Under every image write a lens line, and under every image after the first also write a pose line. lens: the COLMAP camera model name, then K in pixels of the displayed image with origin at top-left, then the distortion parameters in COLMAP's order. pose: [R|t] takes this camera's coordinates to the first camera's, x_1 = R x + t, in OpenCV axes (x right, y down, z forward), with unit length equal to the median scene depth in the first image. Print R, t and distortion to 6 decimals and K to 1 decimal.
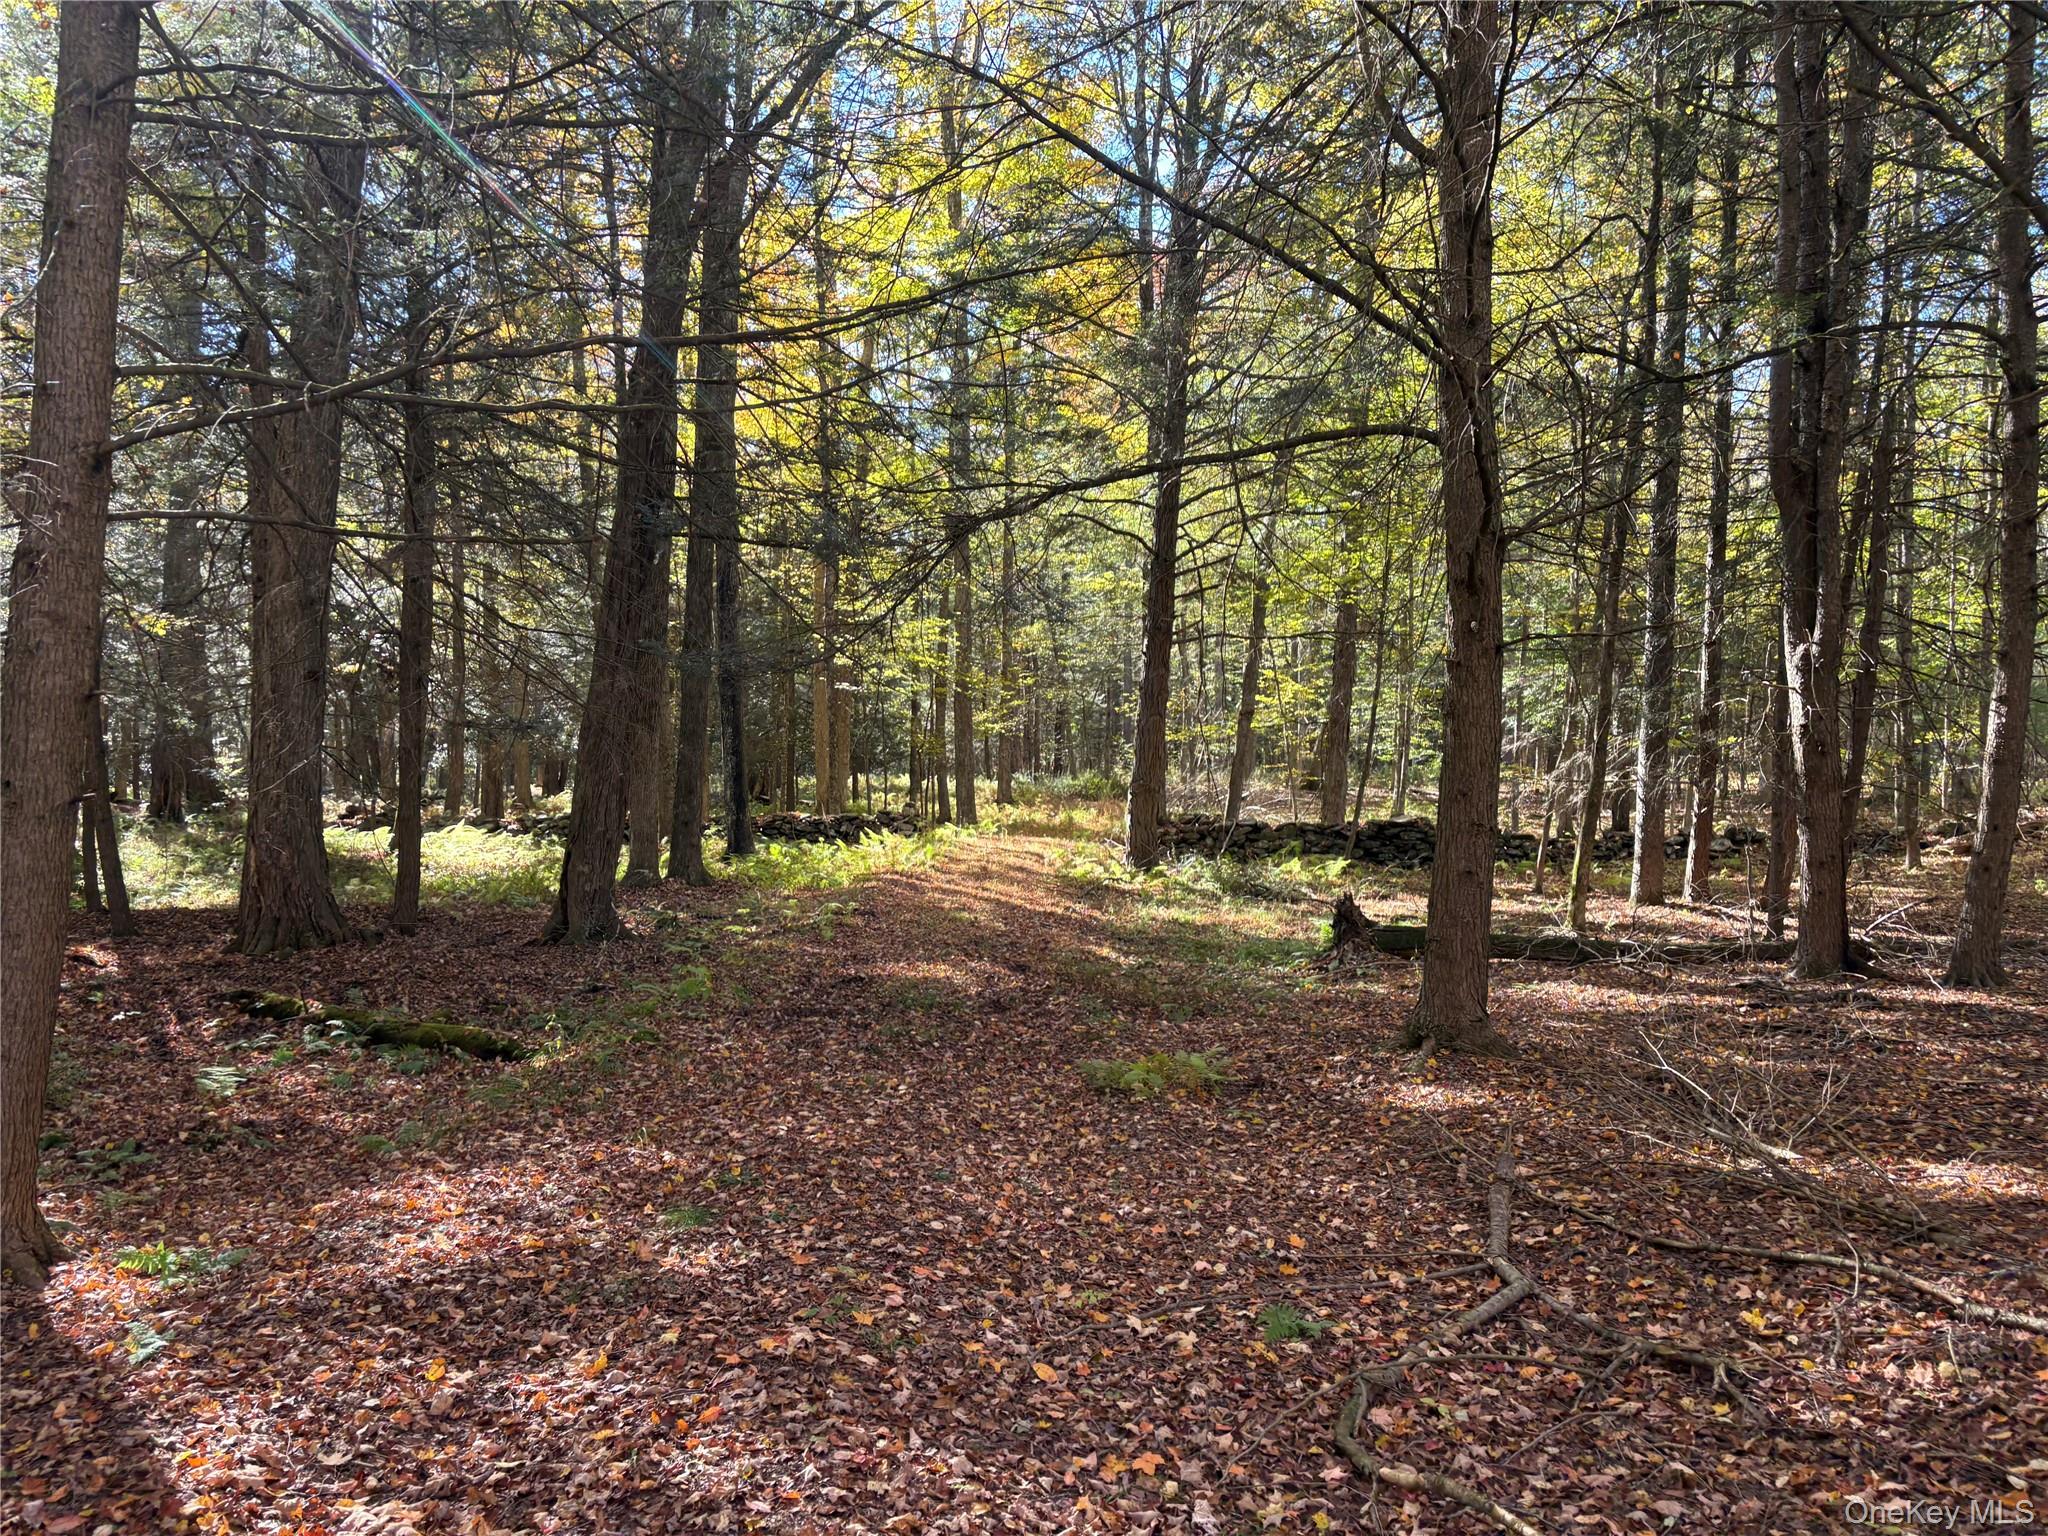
lens RADIAL K [[1557.7, 0, 1024.0], [0, 1557.7, 768.0], [0, 0, 1]] dist [0.006181, 0.003019]
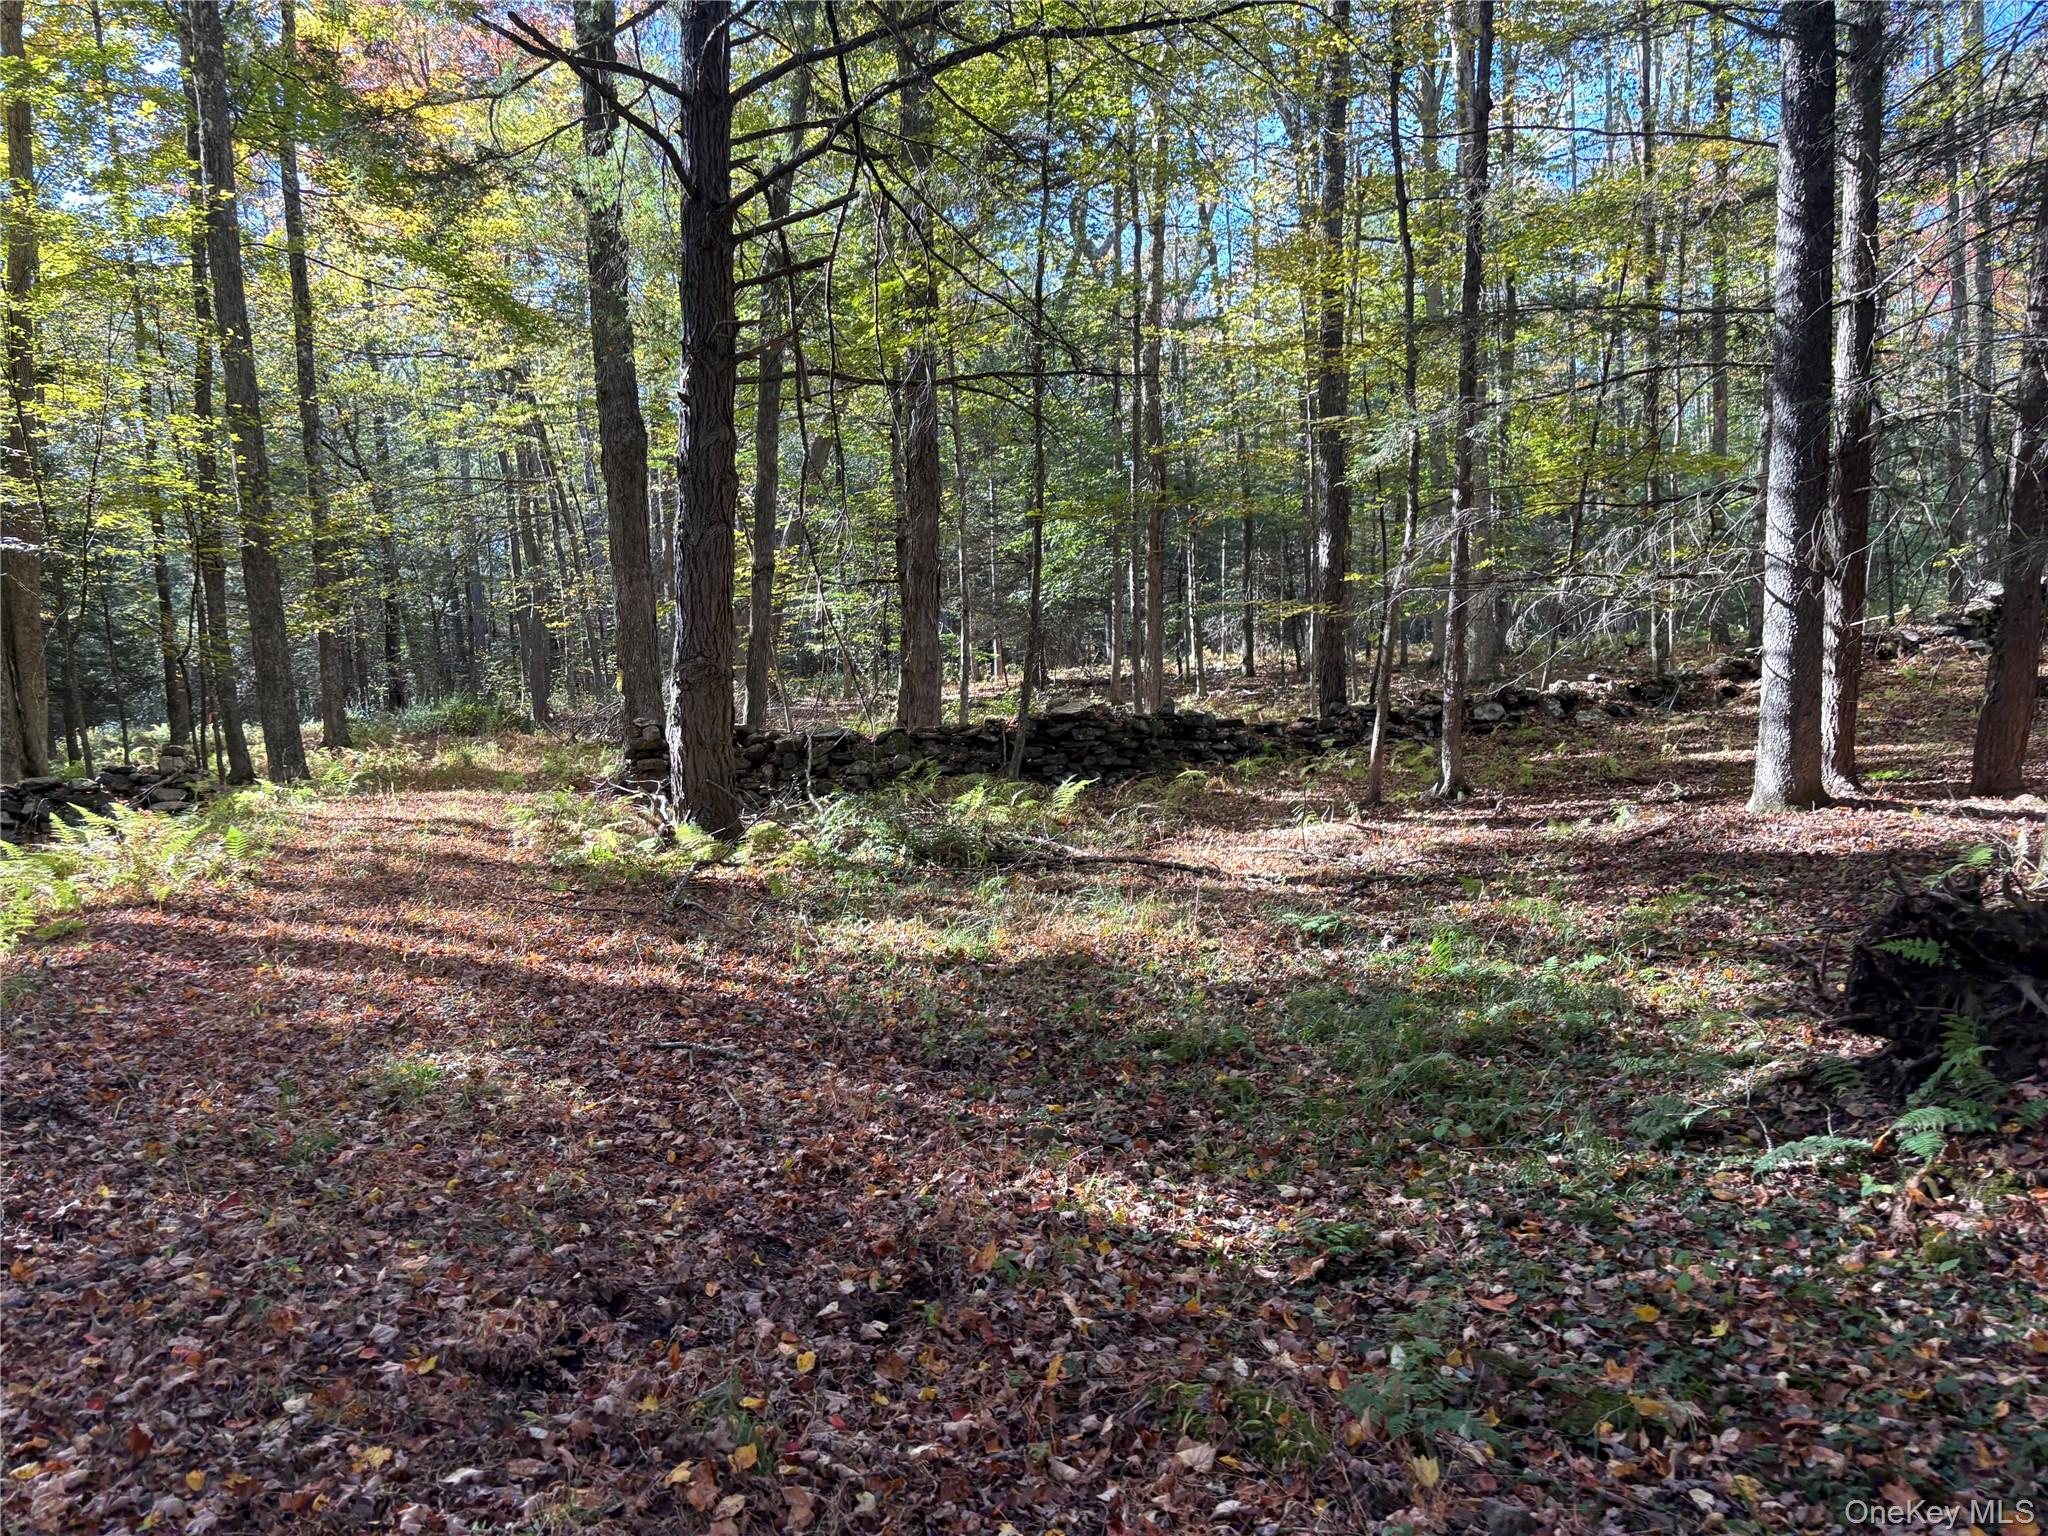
lens RADIAL K [[1557.7, 0, 1024.0], [0, 1557.7, 768.0], [0, 0, 1]] dist [0.006181, 0.003019]
pose [[0.907325, -0.085320, 0.411681, -0.033238], [0.067217, 0.996035, 0.058284, 0.019130], [-0.415022, -0.025210, 0.909462, 0.442465]]
